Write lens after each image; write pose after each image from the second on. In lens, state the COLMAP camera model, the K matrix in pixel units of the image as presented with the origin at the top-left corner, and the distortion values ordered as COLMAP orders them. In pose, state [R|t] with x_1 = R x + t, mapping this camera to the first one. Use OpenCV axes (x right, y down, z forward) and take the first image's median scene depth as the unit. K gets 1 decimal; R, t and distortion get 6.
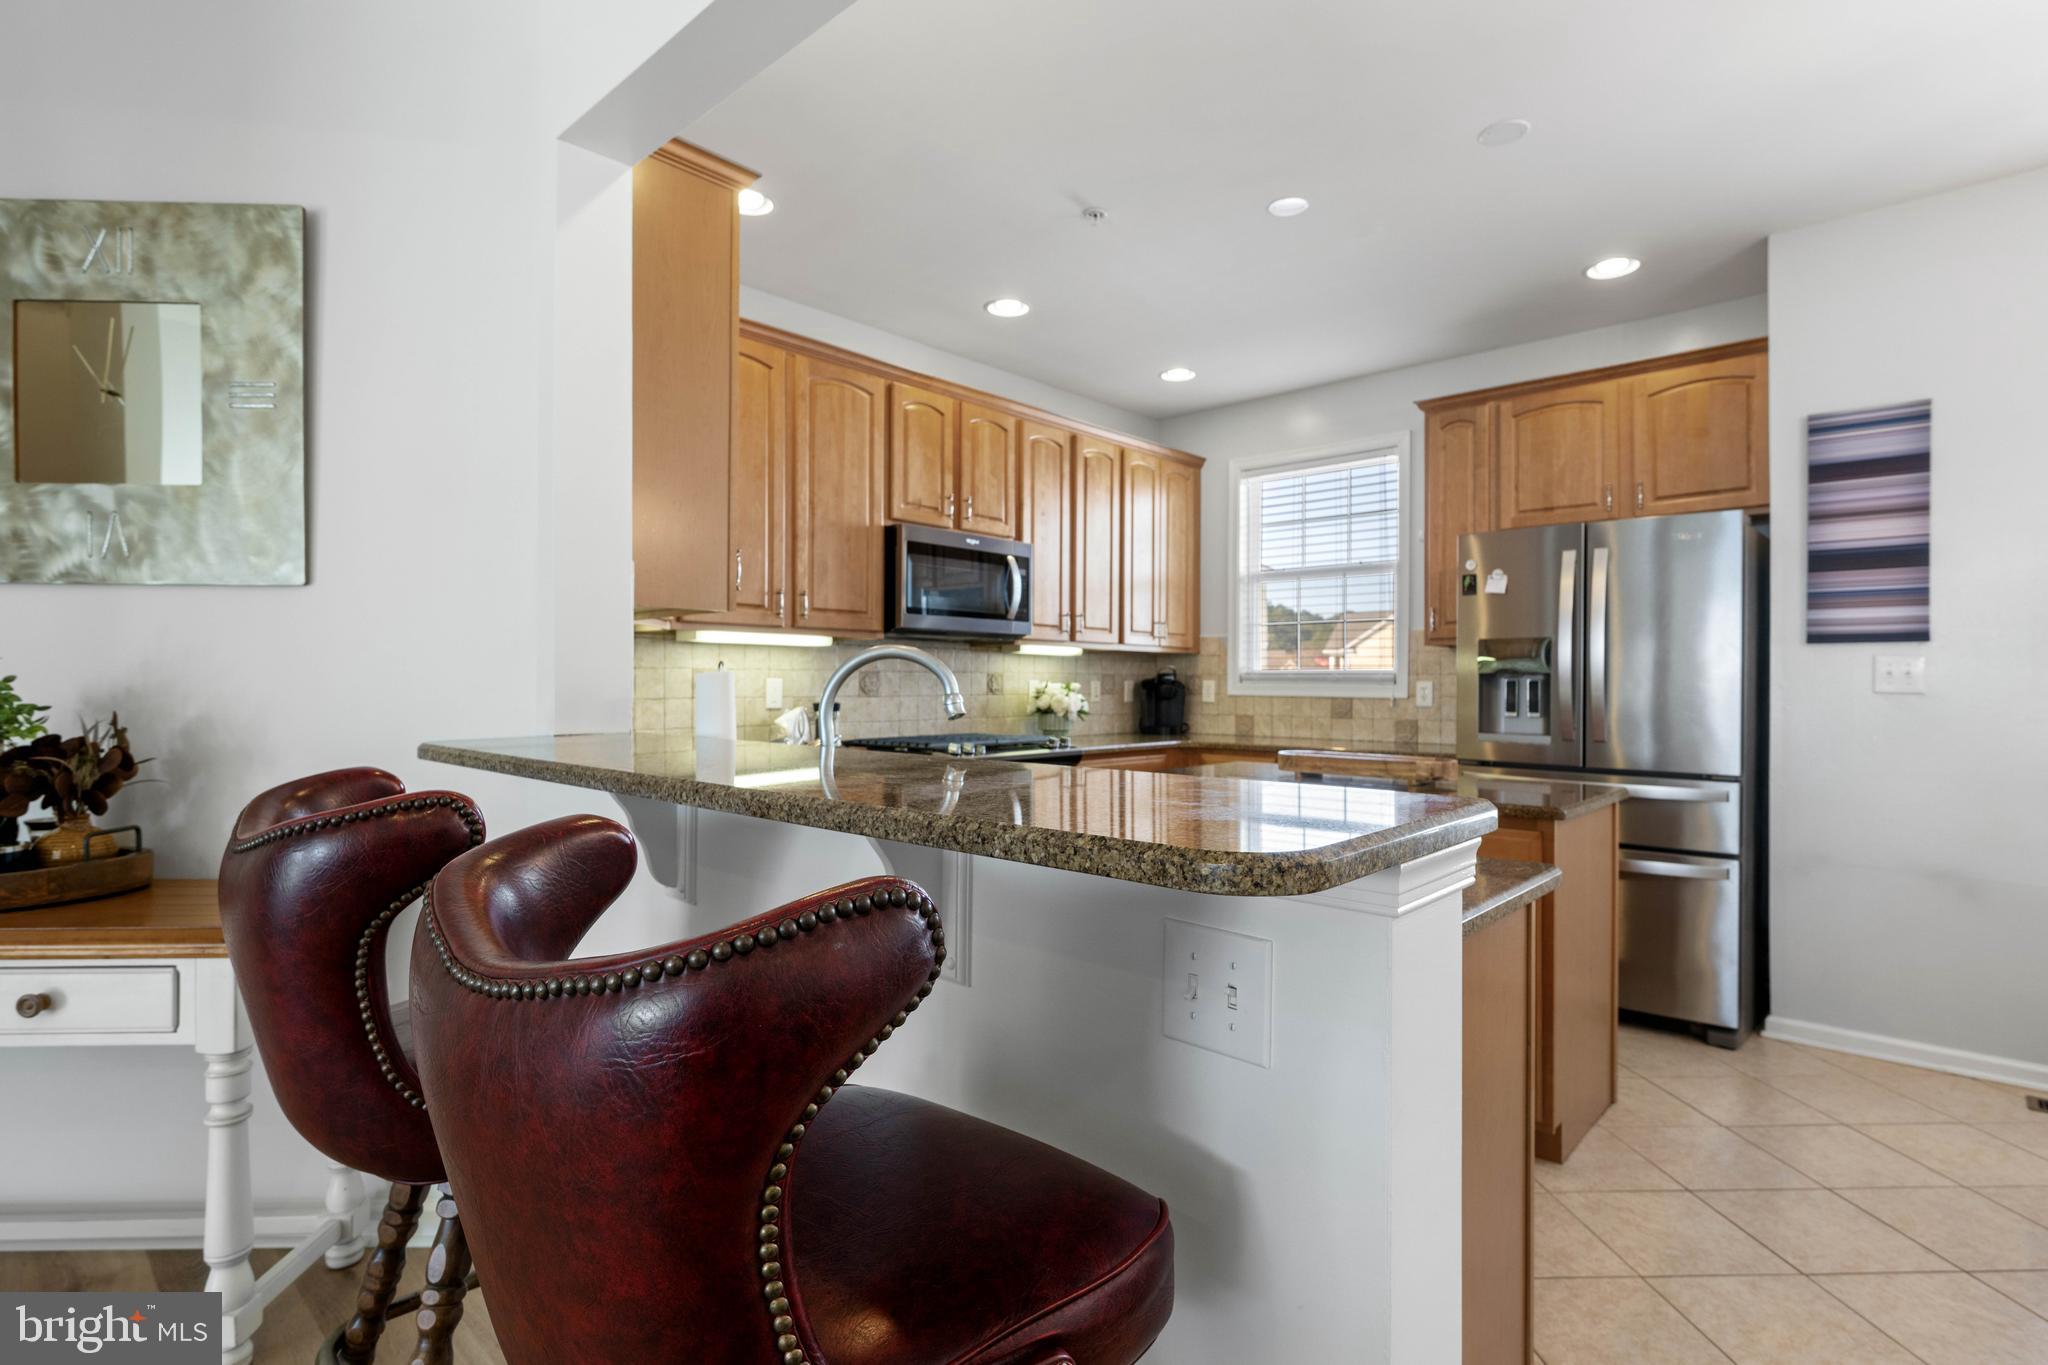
lens RADIAL K [[987.9, 0, 1011.4], [0, 987.9, 682.8], [0, 0, 1]] dist [-0.024104, -0.000865]
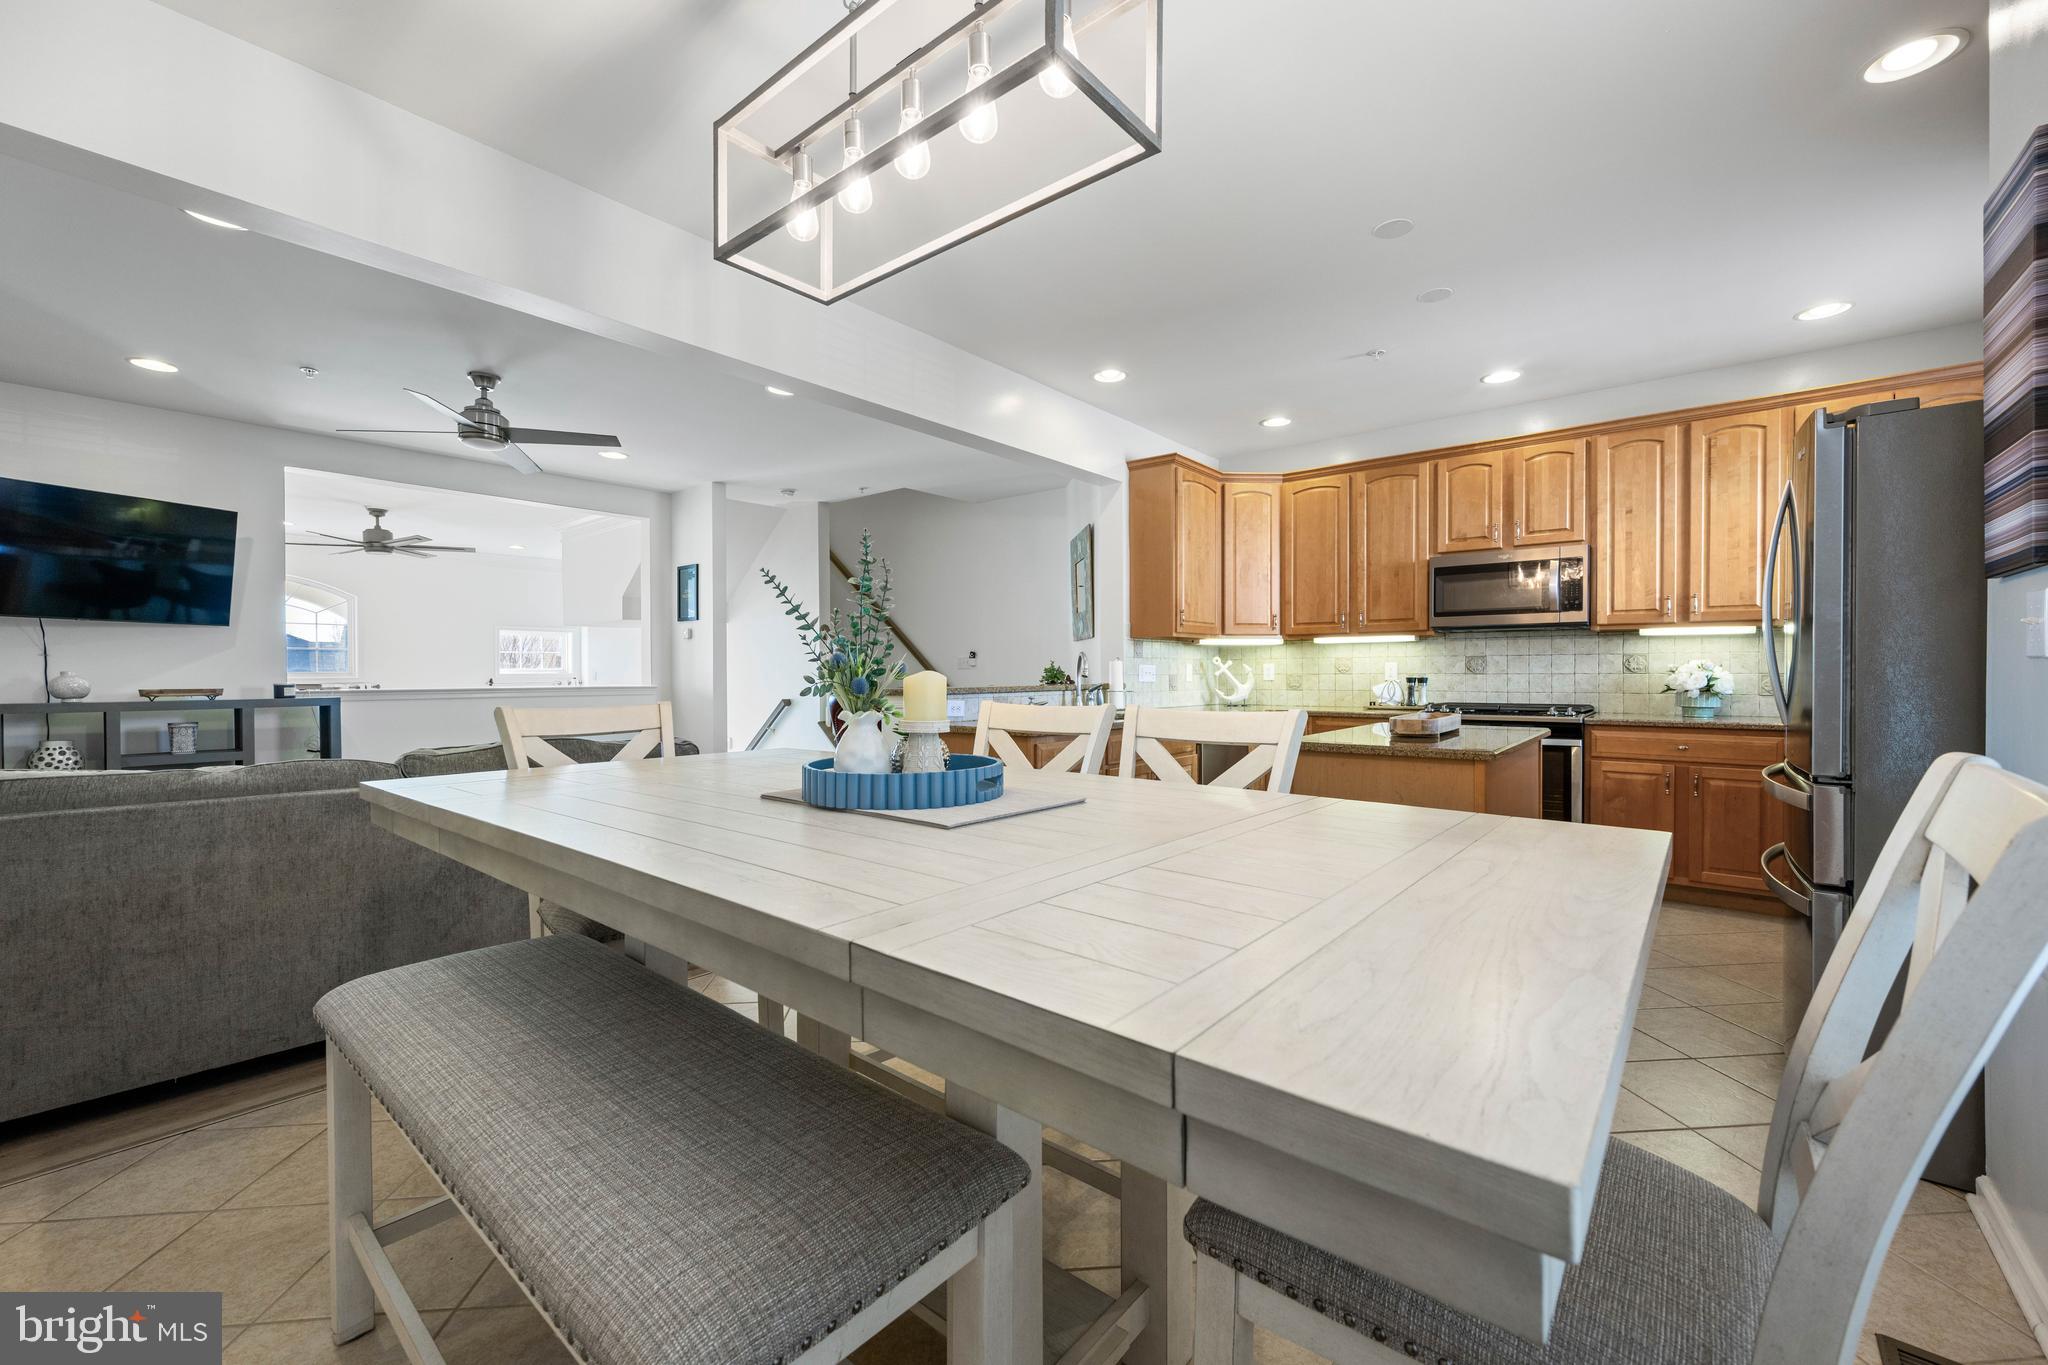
lens RADIAL K [[813.0, 0, 1004.9], [0, 813.0, 684.3], [0, 0, 1]] dist [-0.001125, -0.001209]
pose [[0.043994, 0.004504, -0.999022, 1.026650], [-0.006968, 0.999967, 0.004202, 0.029227], [0.999008, 0.006776, 0.044023, 0.284243]]
